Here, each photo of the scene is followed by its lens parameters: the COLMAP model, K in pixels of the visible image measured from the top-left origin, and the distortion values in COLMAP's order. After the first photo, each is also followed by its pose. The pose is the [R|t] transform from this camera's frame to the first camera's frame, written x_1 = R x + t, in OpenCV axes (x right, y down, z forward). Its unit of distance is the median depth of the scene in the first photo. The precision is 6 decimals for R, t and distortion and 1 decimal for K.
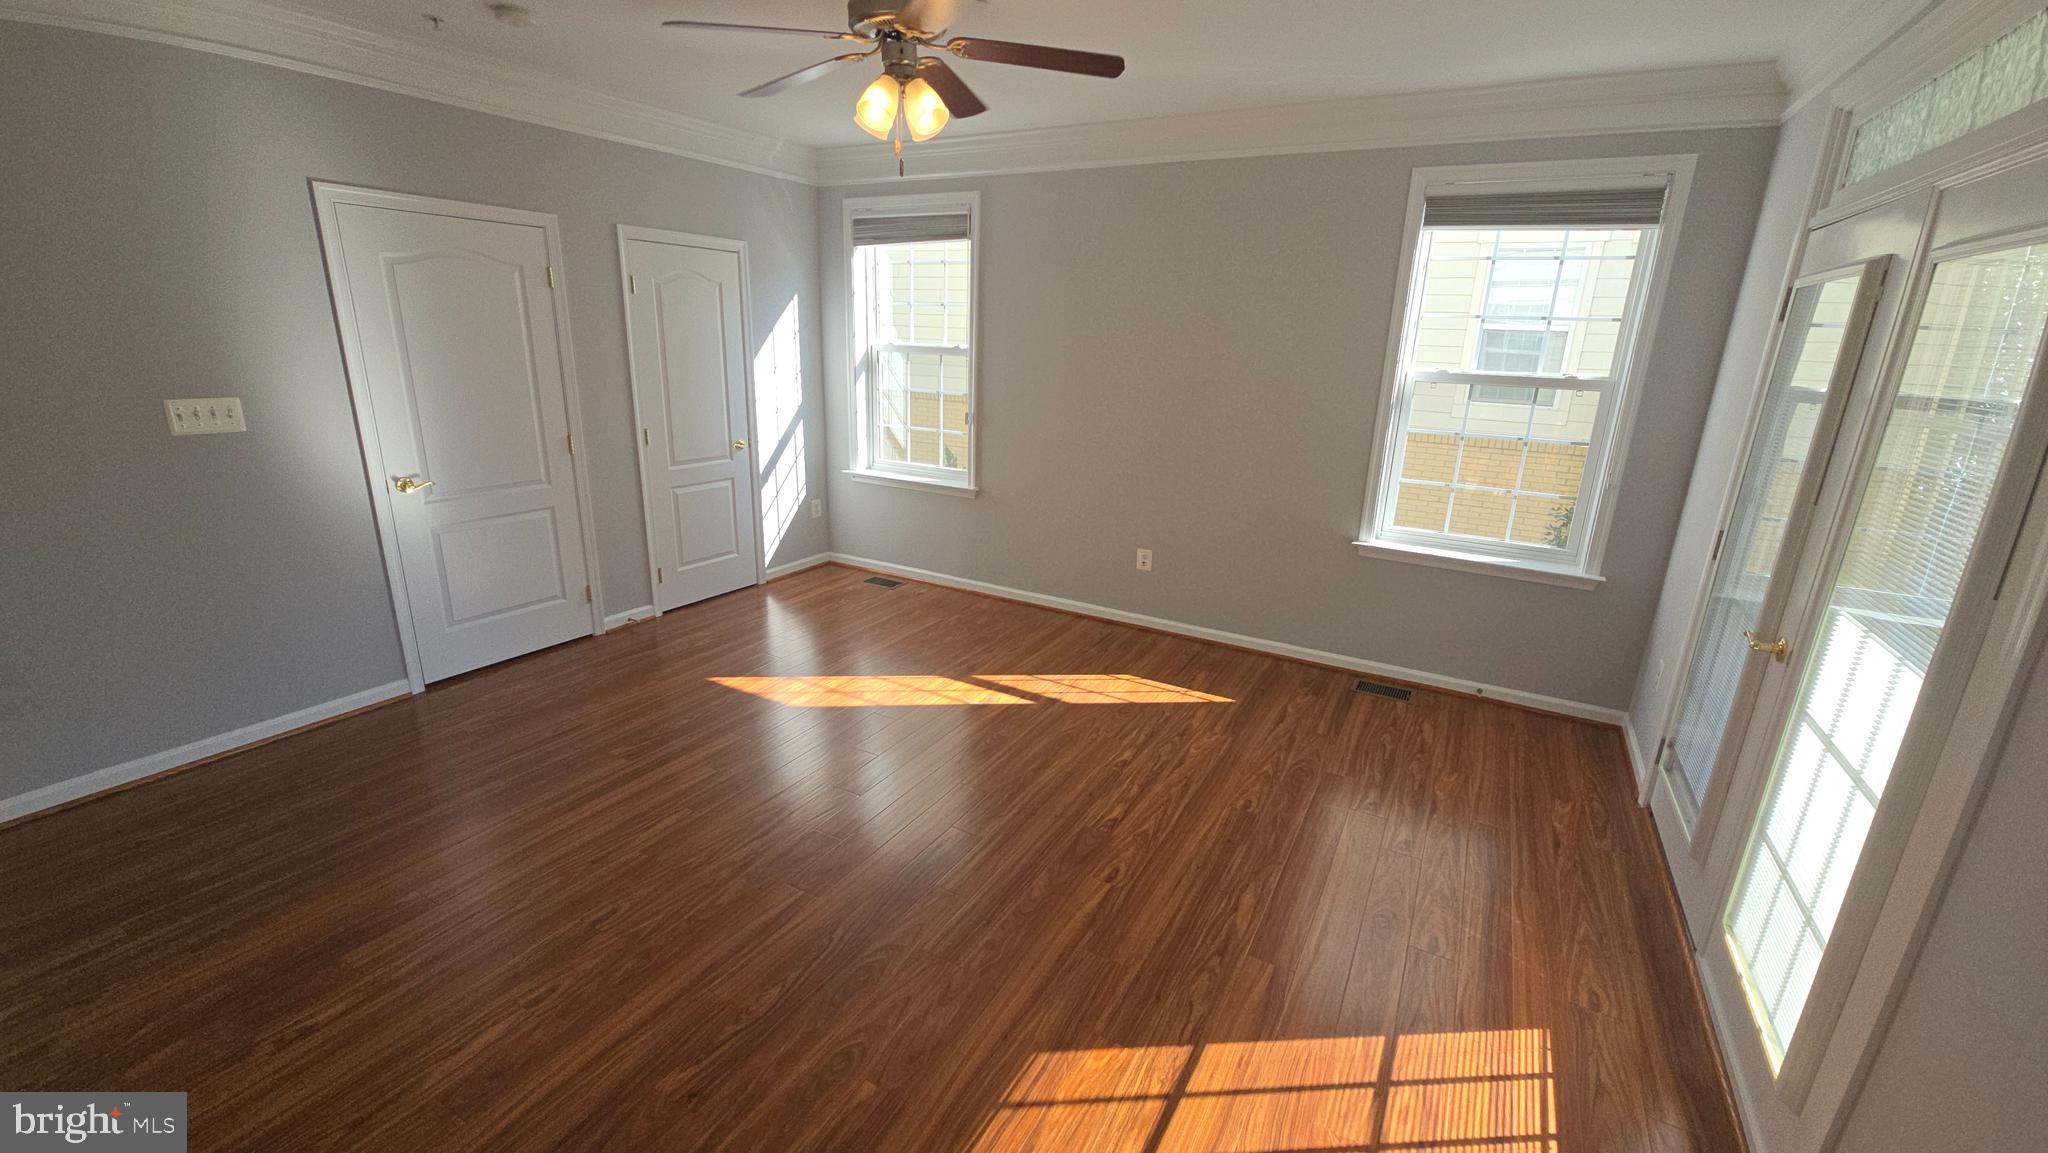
lens RADIAL K [[816.1, 0, 1024.0], [0, 816.1, 576.5], [0, 0, 1]] dist [0.000035, -0.000145]
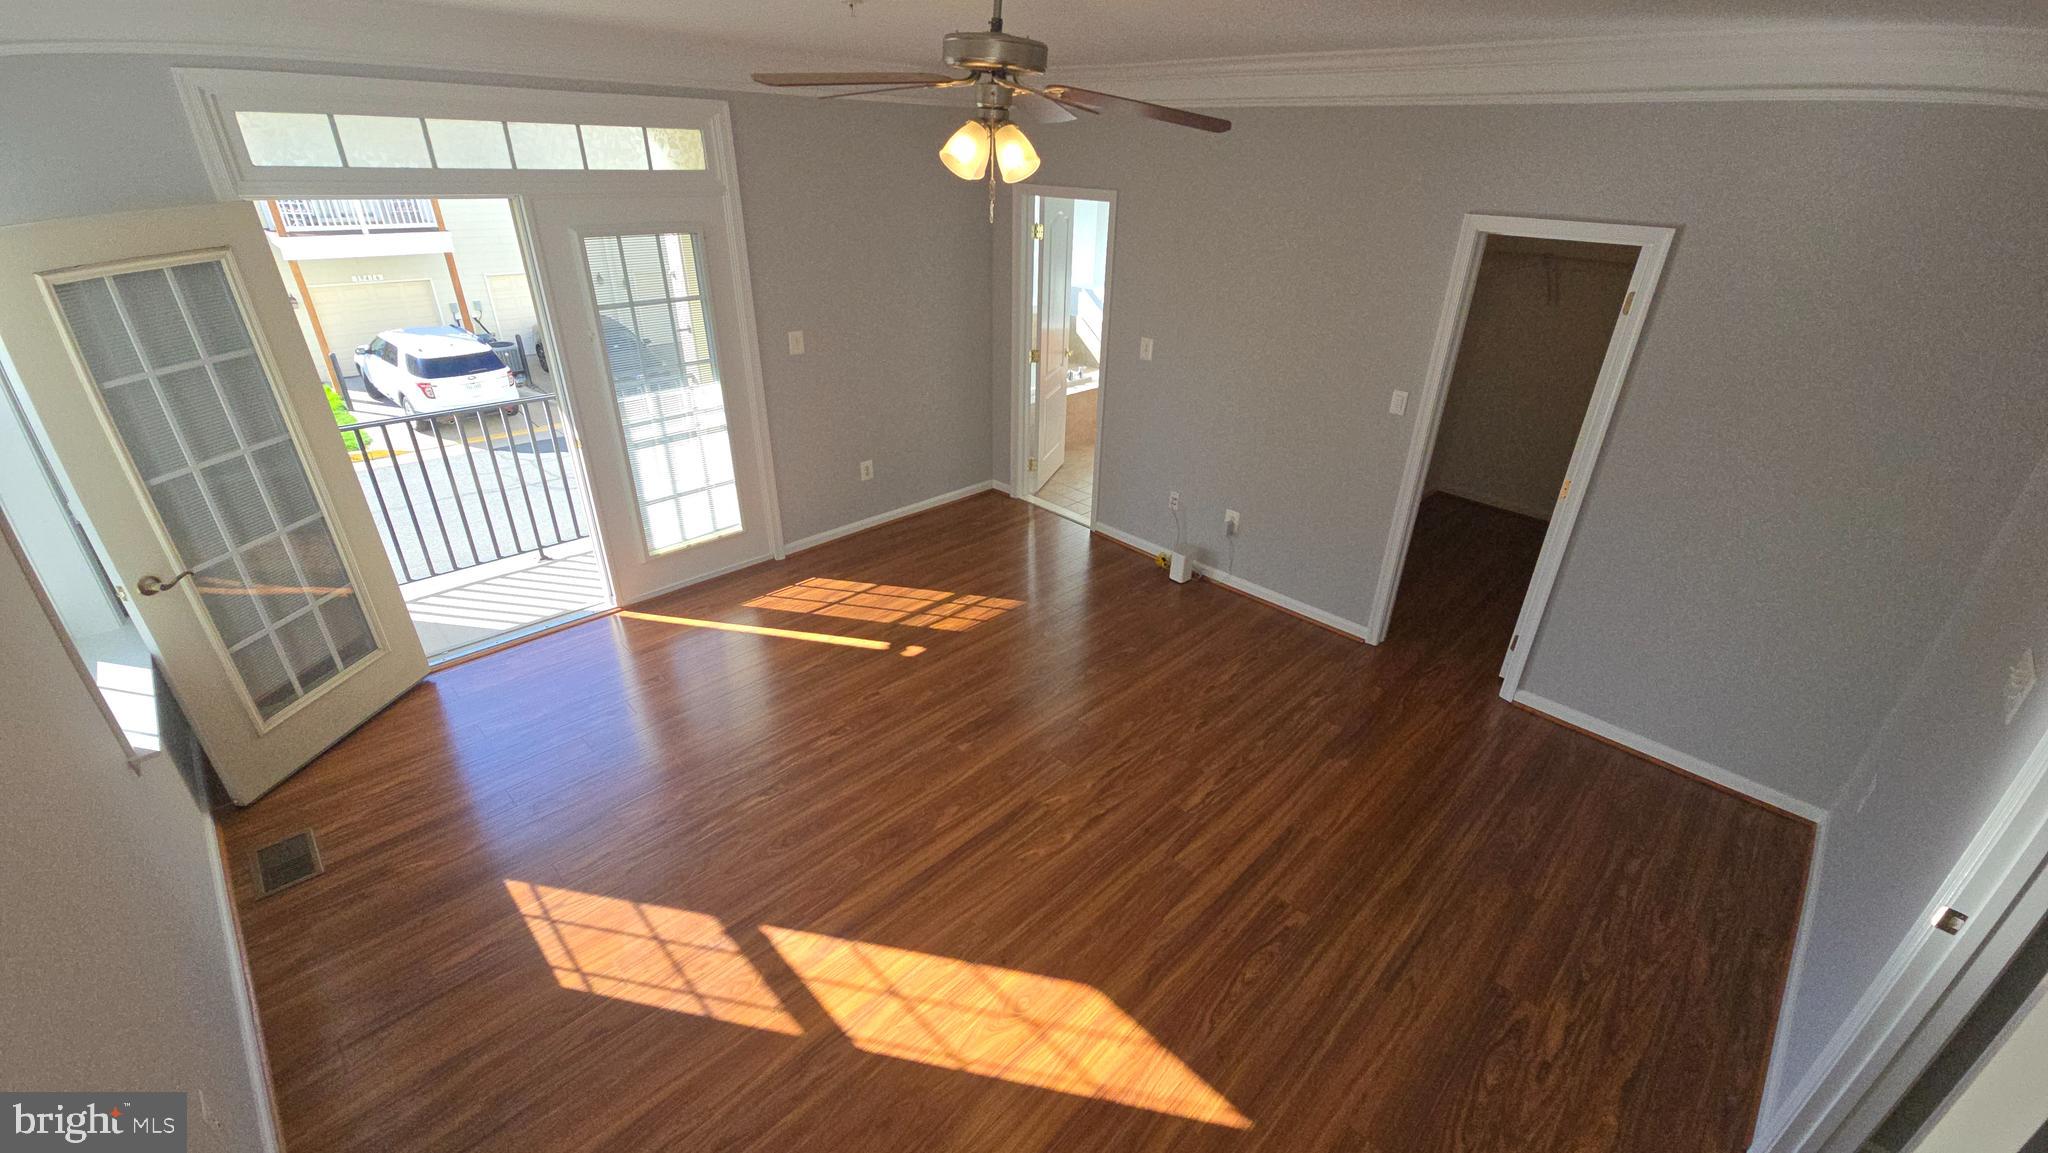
lens RADIAL K [[816.1, 0, 1024.0], [0, 816.1, 576.5], [0, 0, 1]] dist [0.000035, -0.000145]
pose [[-0.961209, -0.182855, 0.206499, -0.282454], [0.011911, 0.720450, 0.693405, -0.533255], [-0.275565, 0.668966, -0.690325, 1.182713]]
